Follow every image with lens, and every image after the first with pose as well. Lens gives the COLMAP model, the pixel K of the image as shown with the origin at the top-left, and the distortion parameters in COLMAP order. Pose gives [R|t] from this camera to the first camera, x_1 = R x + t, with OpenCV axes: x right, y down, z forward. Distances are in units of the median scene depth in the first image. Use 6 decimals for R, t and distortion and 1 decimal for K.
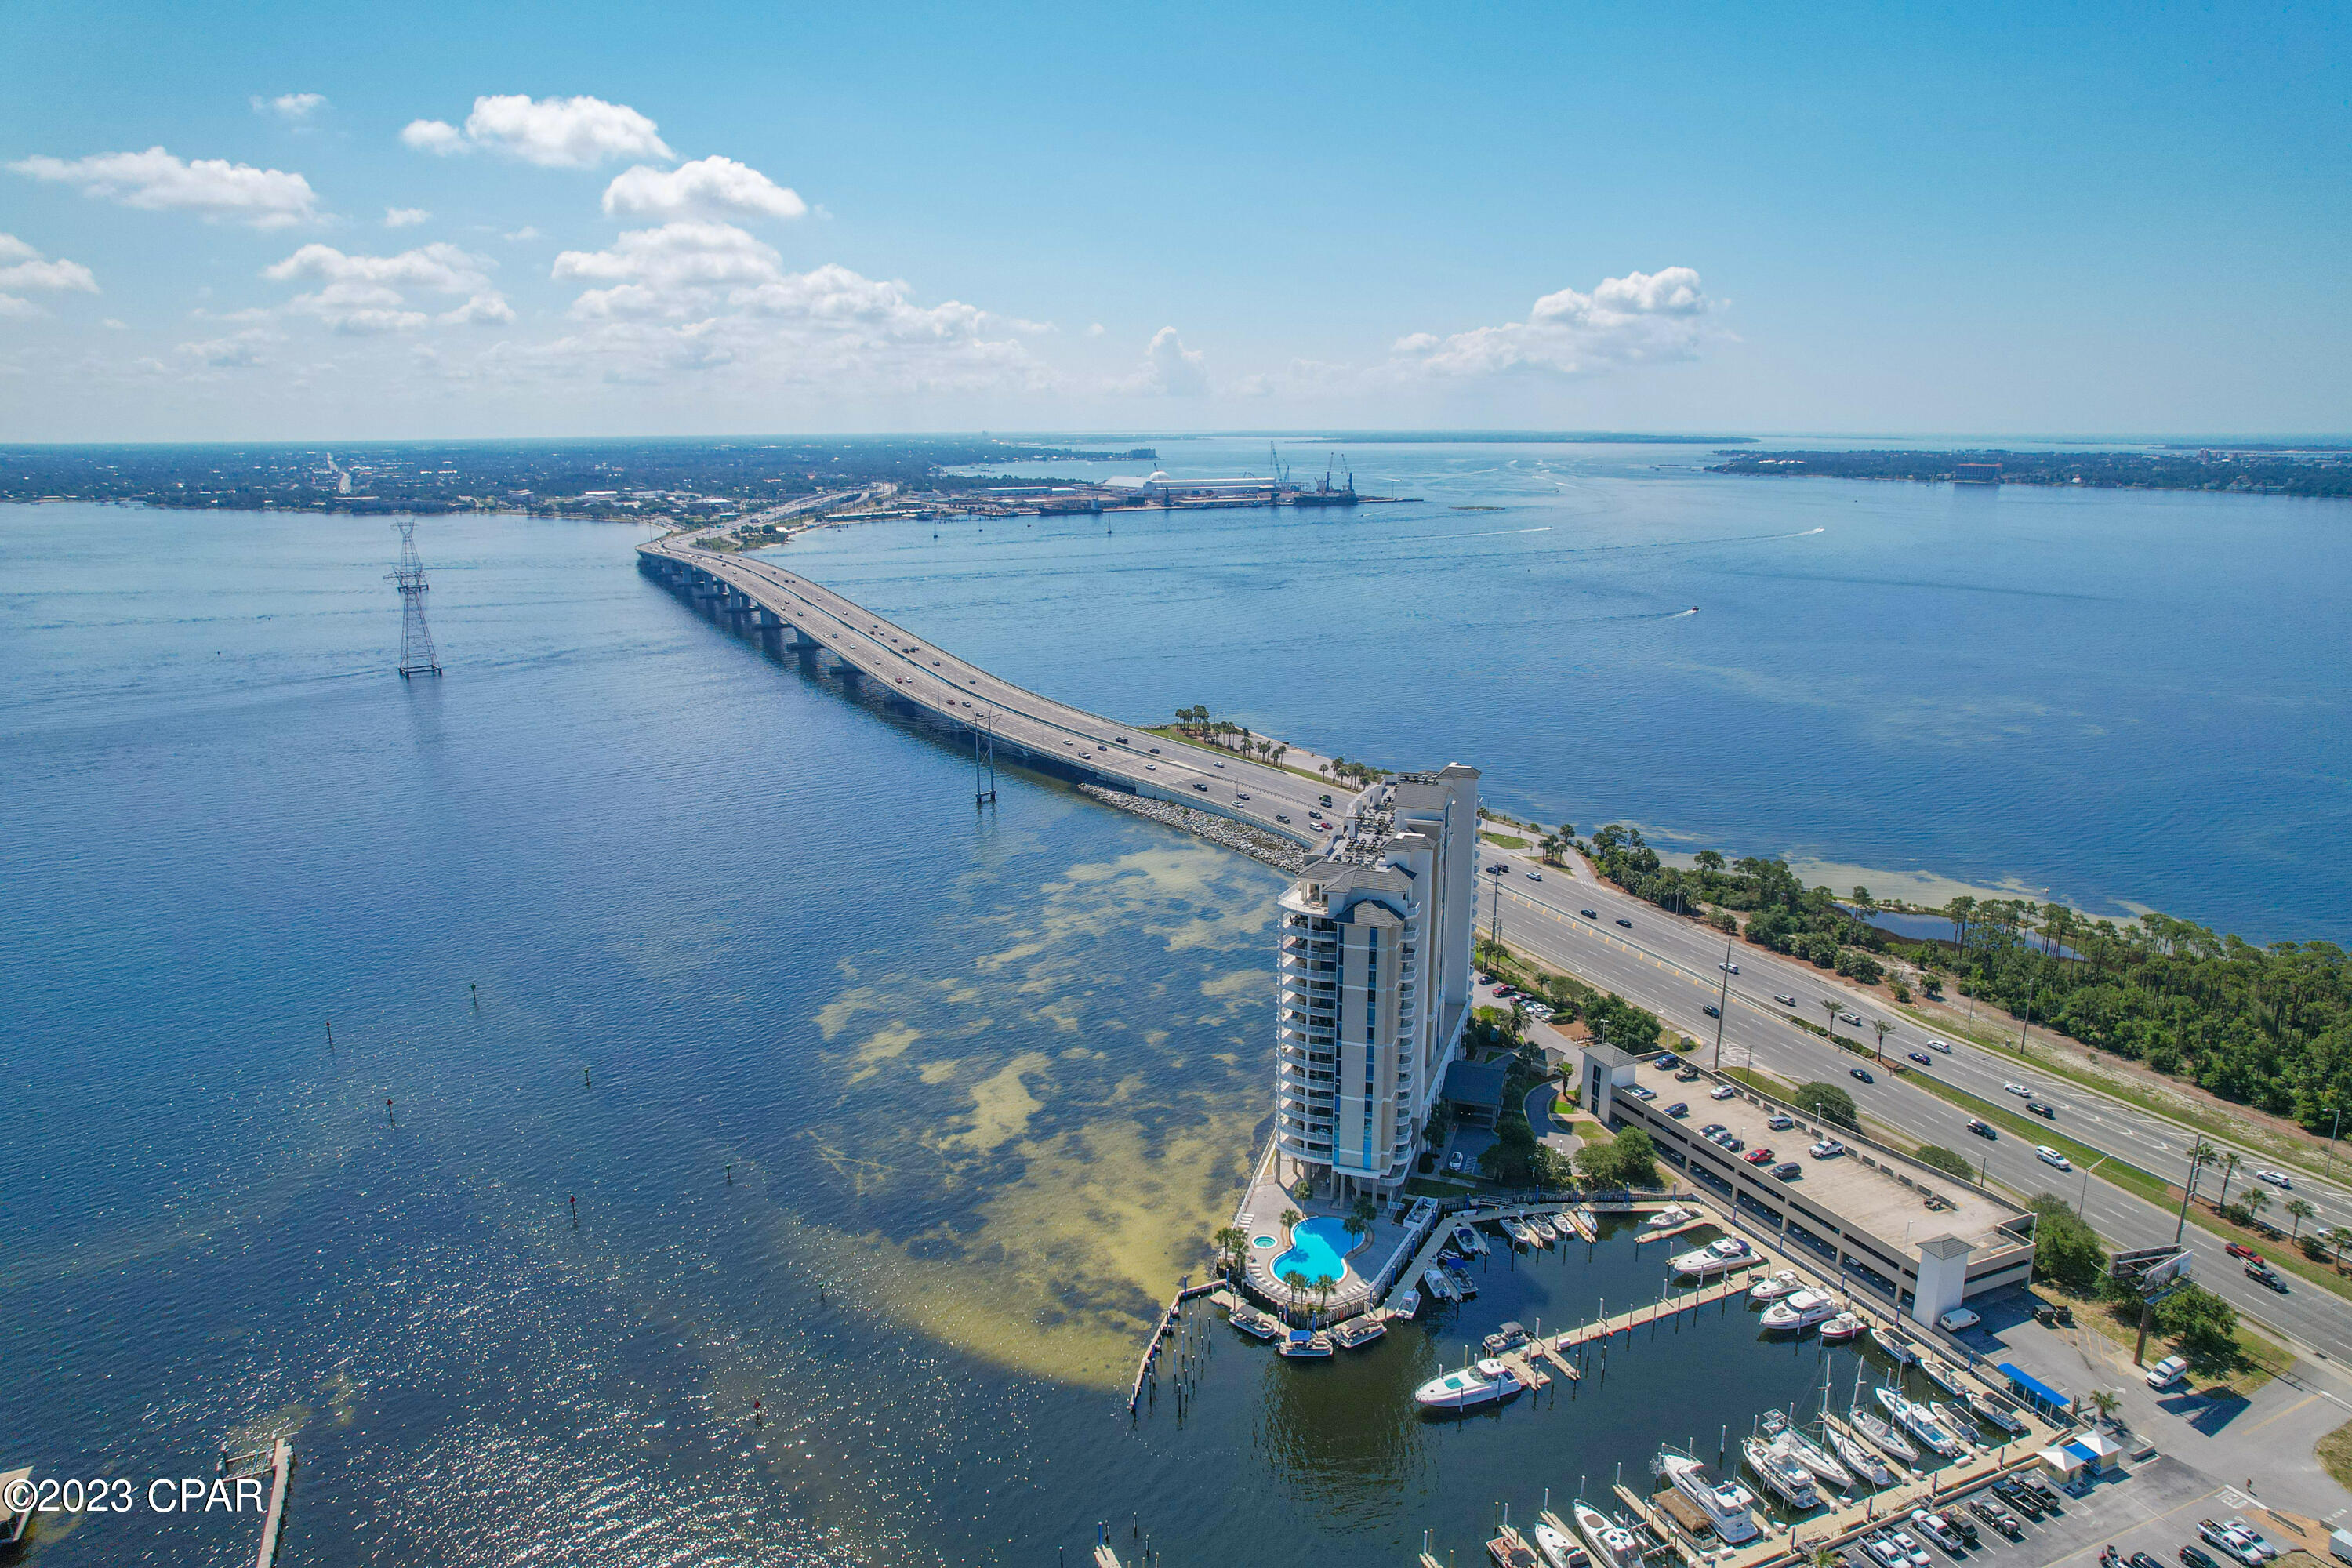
lens RADIAL K [[1499.8, 0, 1182.8], [0, 1499.8, 809.1], [0, 0, 1]] dist [-0.077854, 0.073857]
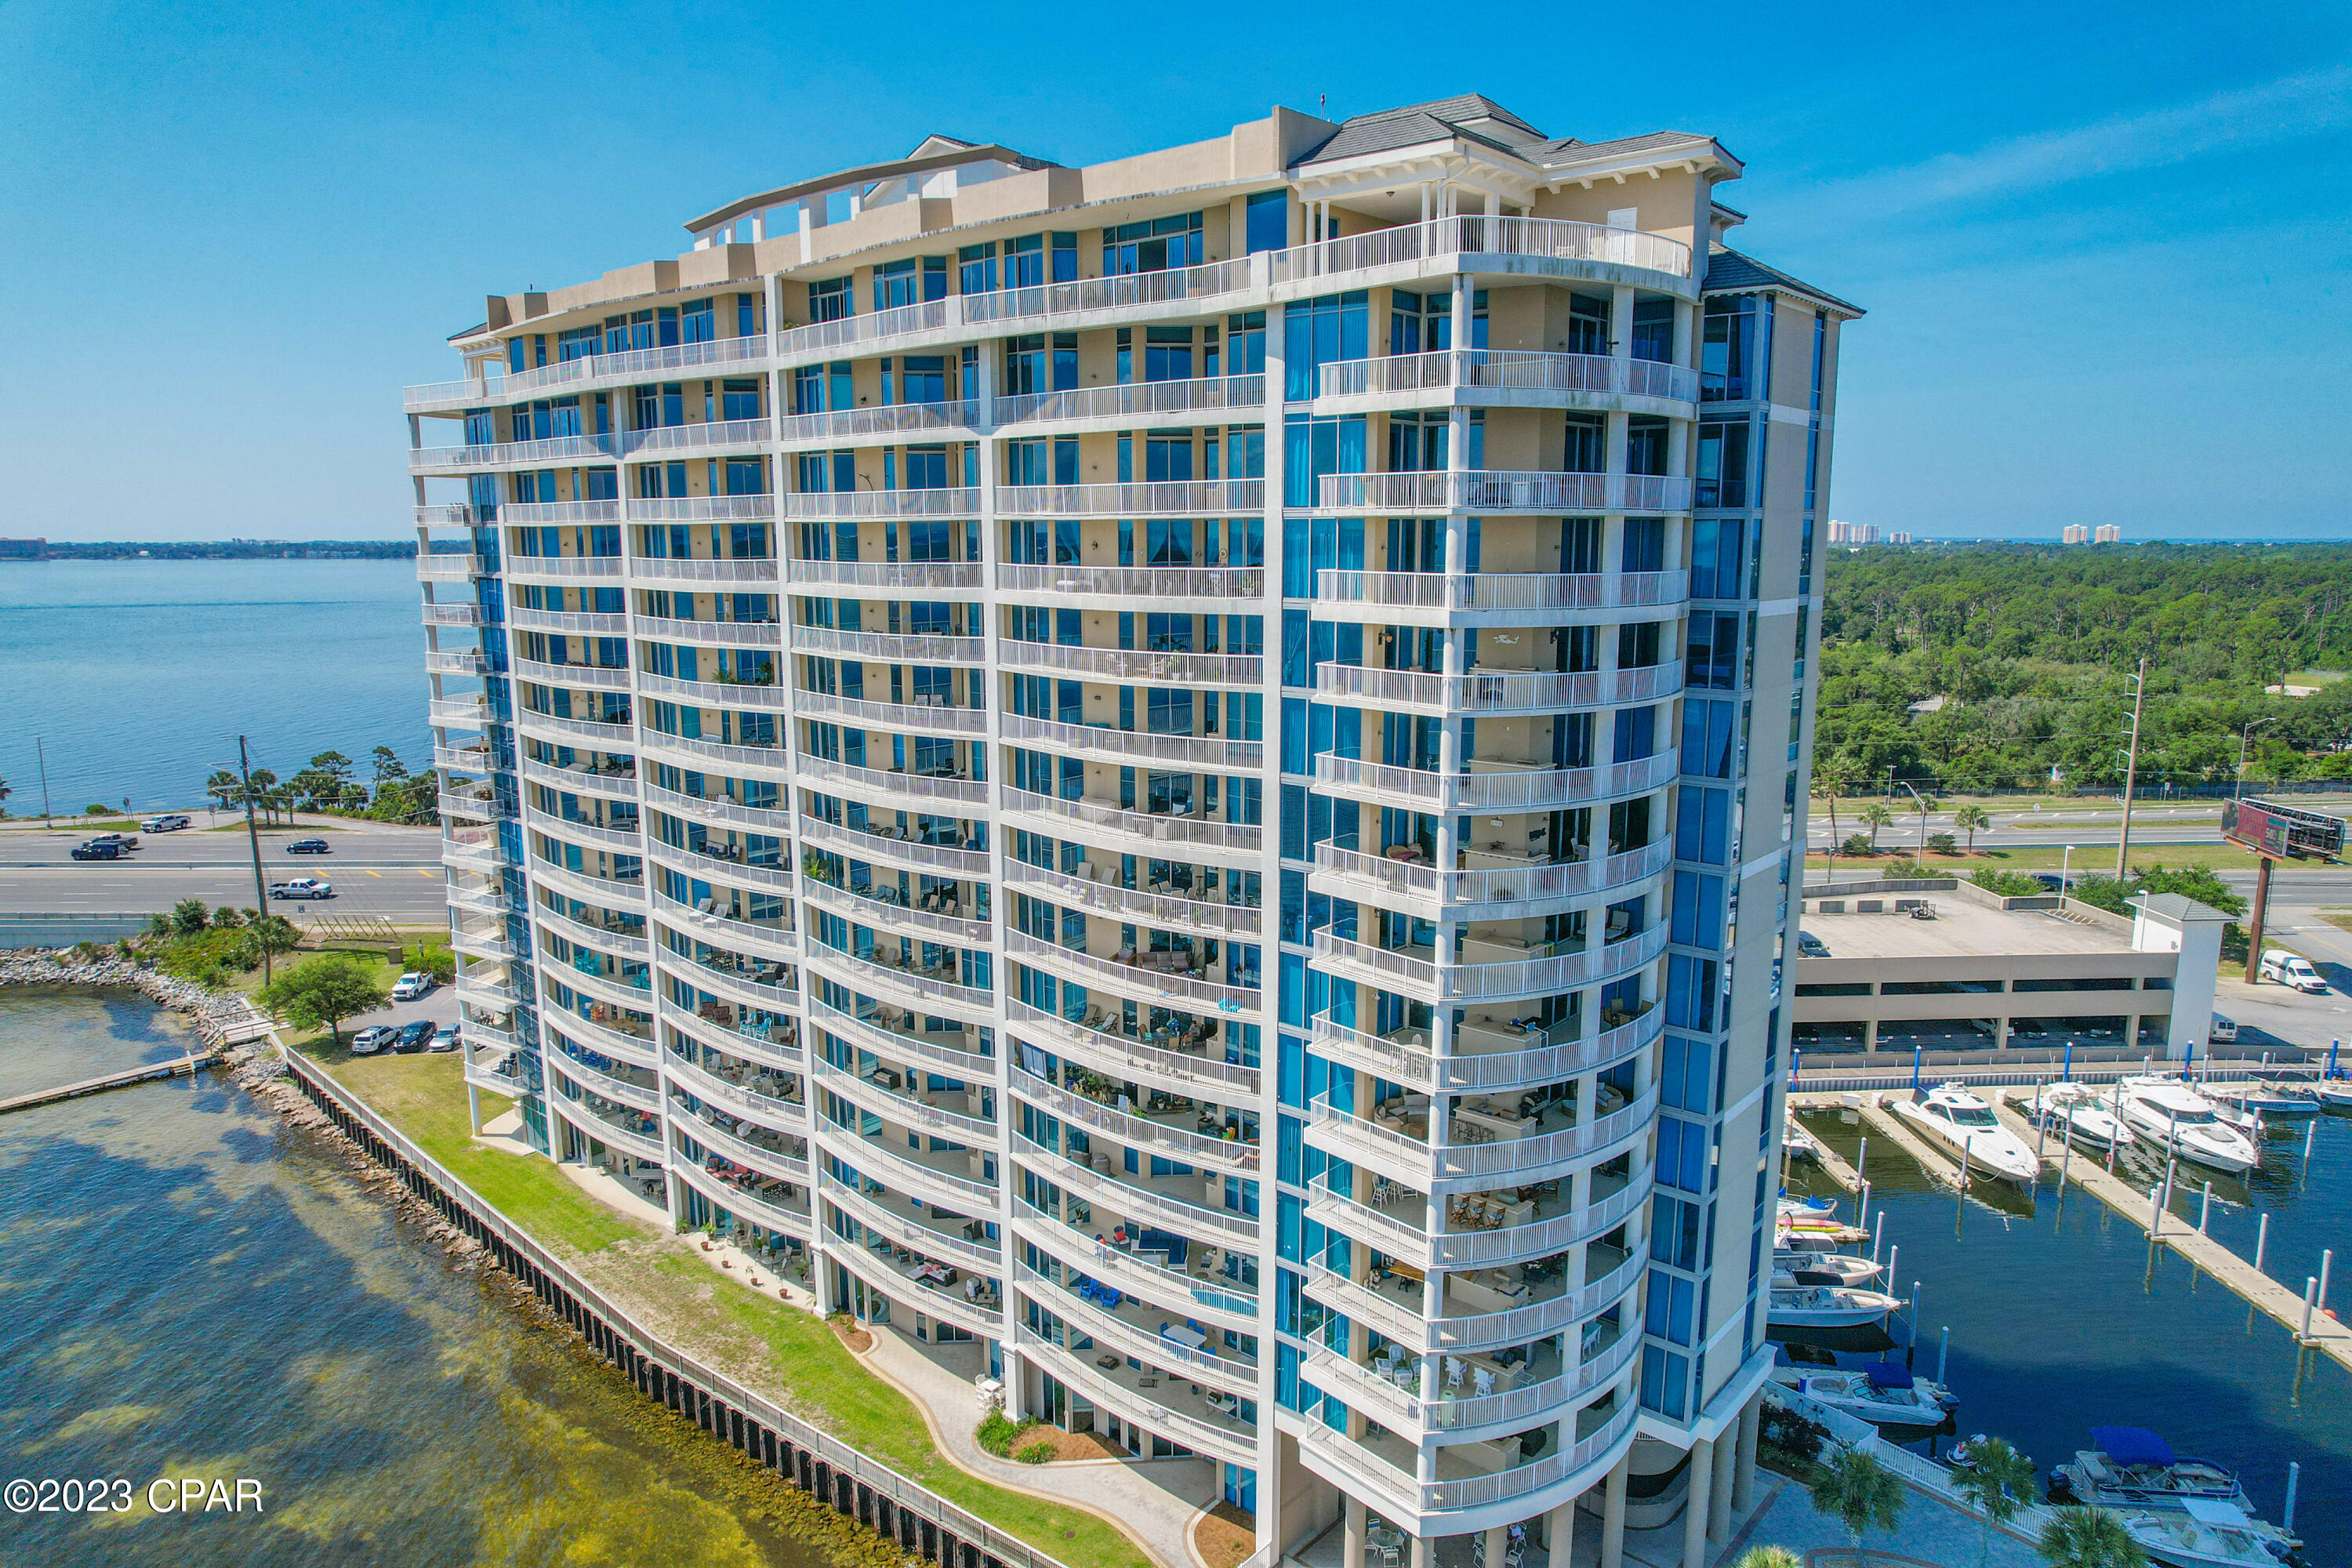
lens RADIAL K [[1499.8, 0, 1182.8], [0, 1499.8, 809.1], [0, 0, 1]] dist [-0.077854, 0.073857]
pose [[0.378087, -0.164354, 0.911064, -0.097770], [0.231309, 0.969673, 0.078935, 0.083081], [-0.896408, 0.180893, 0.404637, 0.747274]]
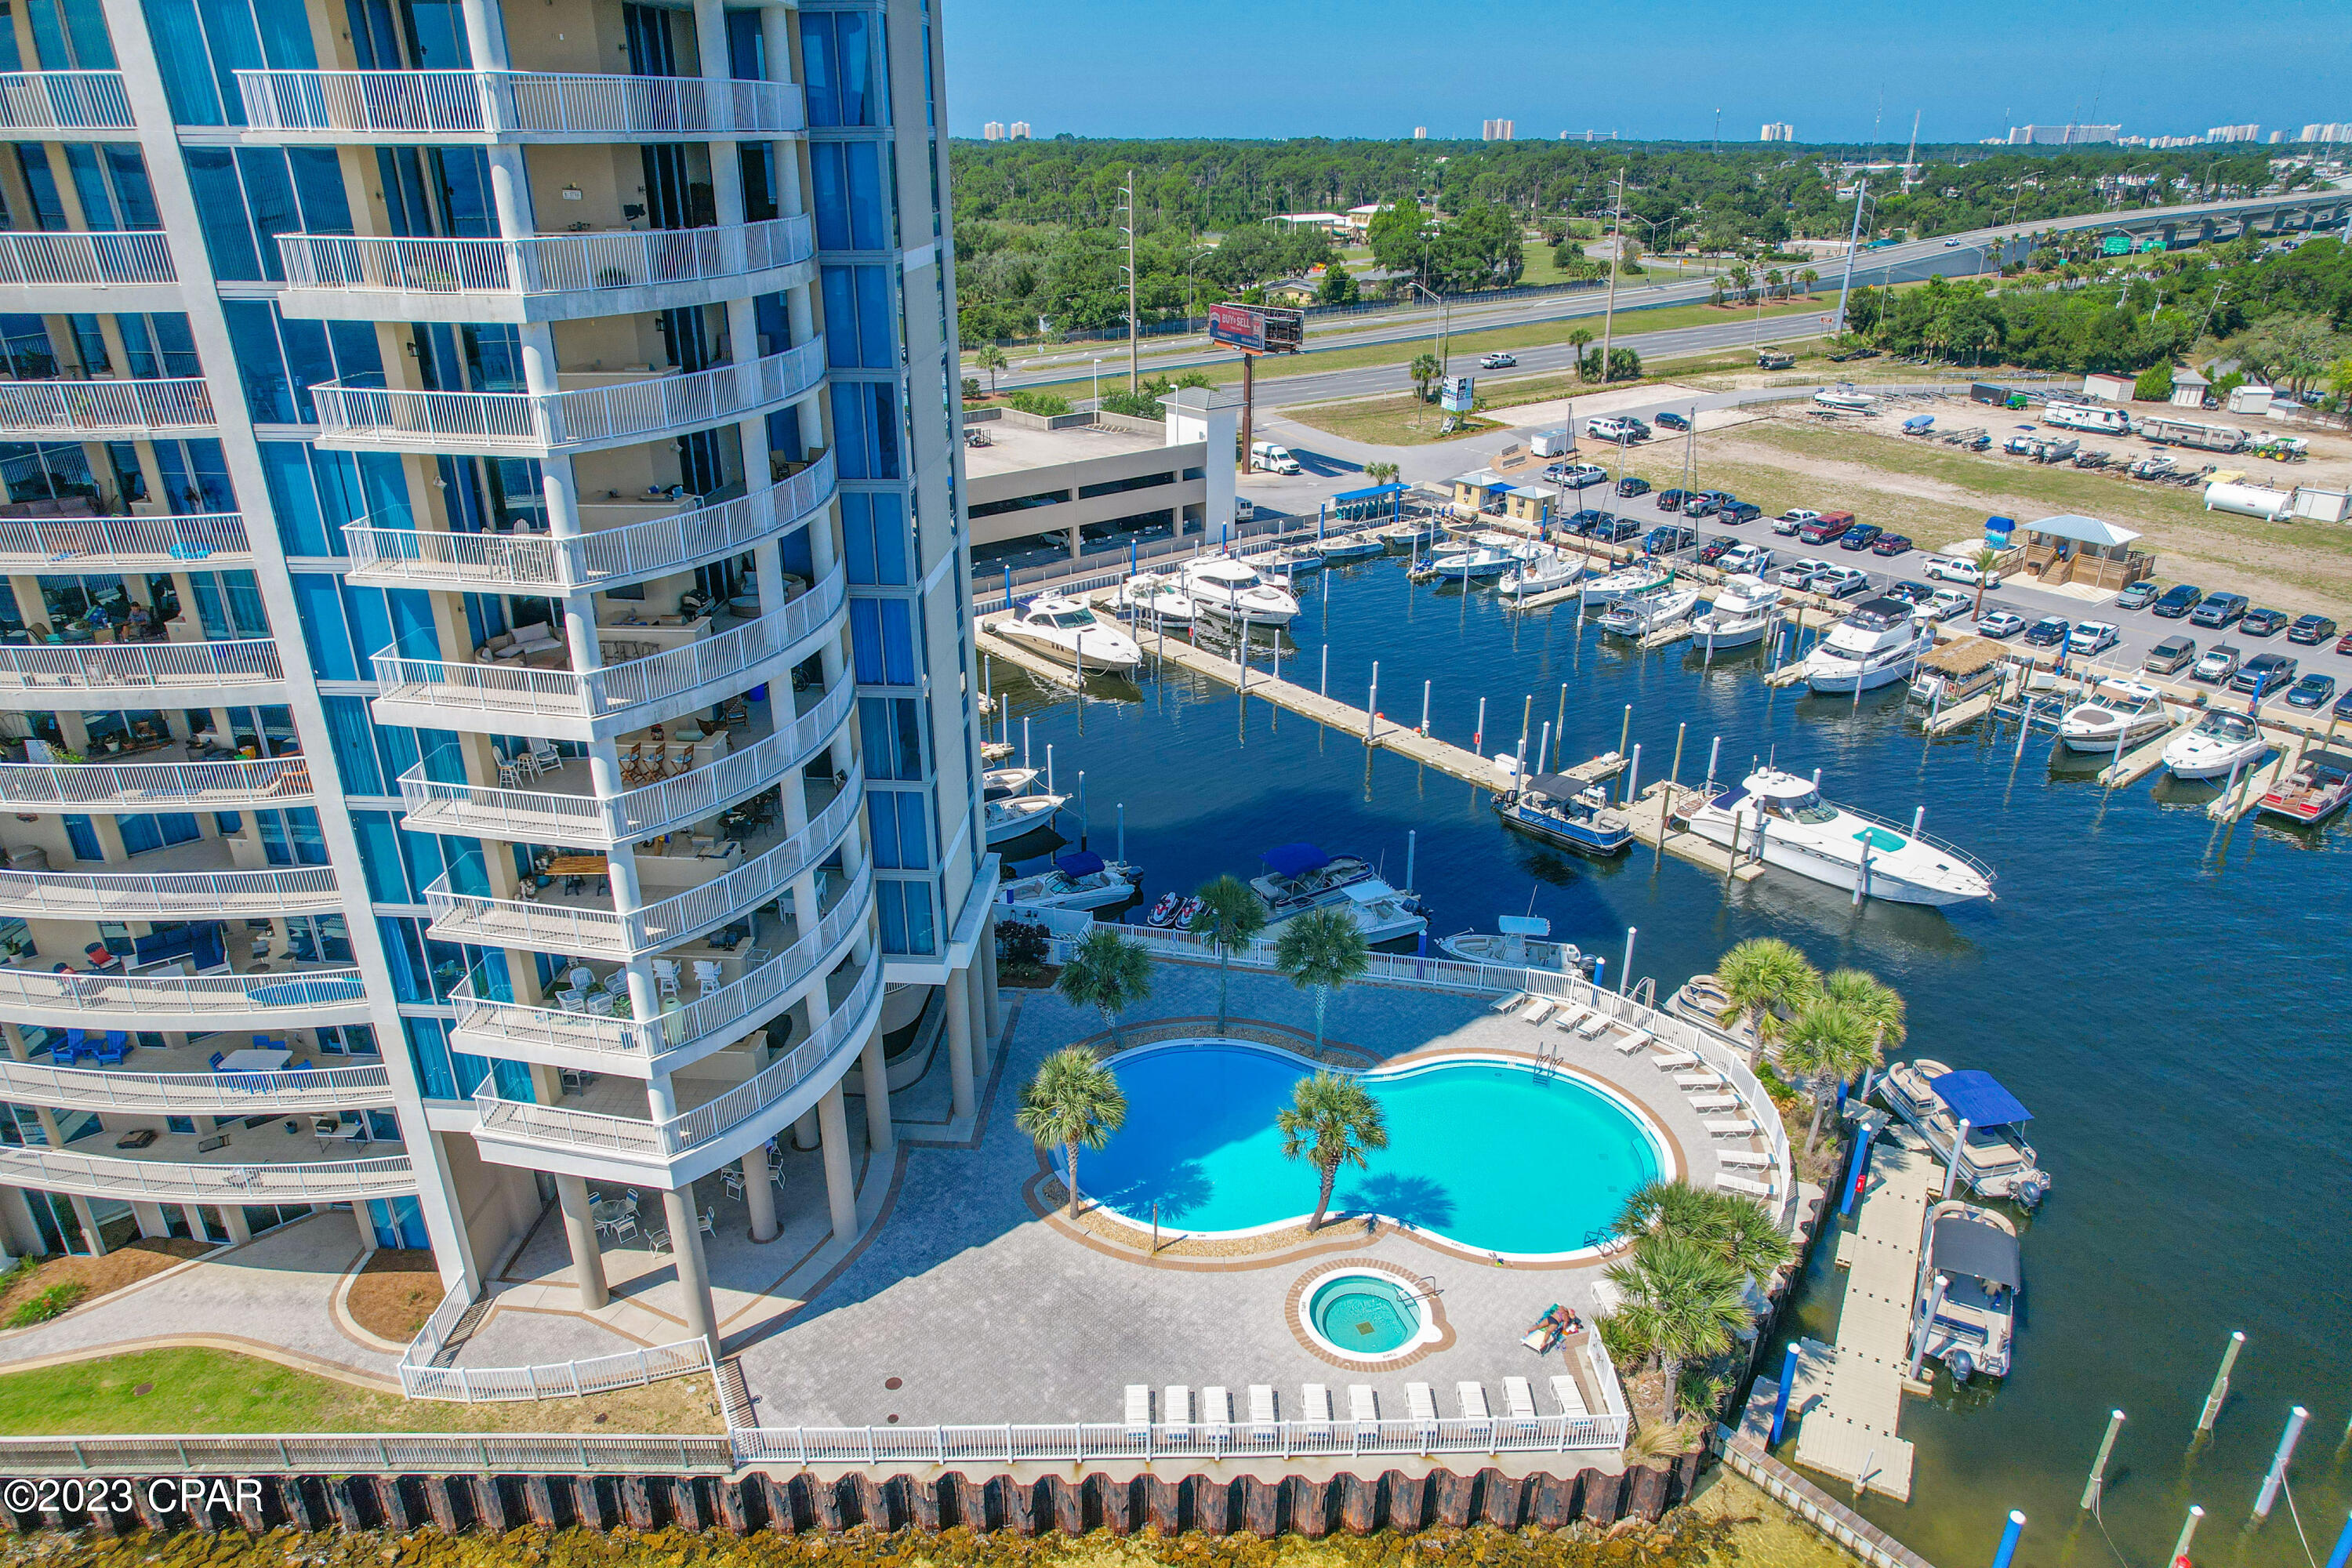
lens RADIAL K [[1499.8, 0, 1182.8], [0, 1499.8, 809.1], [0, 0, 1]] dist [-0.077854, 0.073857]
pose [[-0.266142, -0.392499, 0.880405, -0.060024], [0.239896, 0.857638, 0.454869, 0.106933], [-0.933605, 0.332266, -0.134095, 0.771602]]
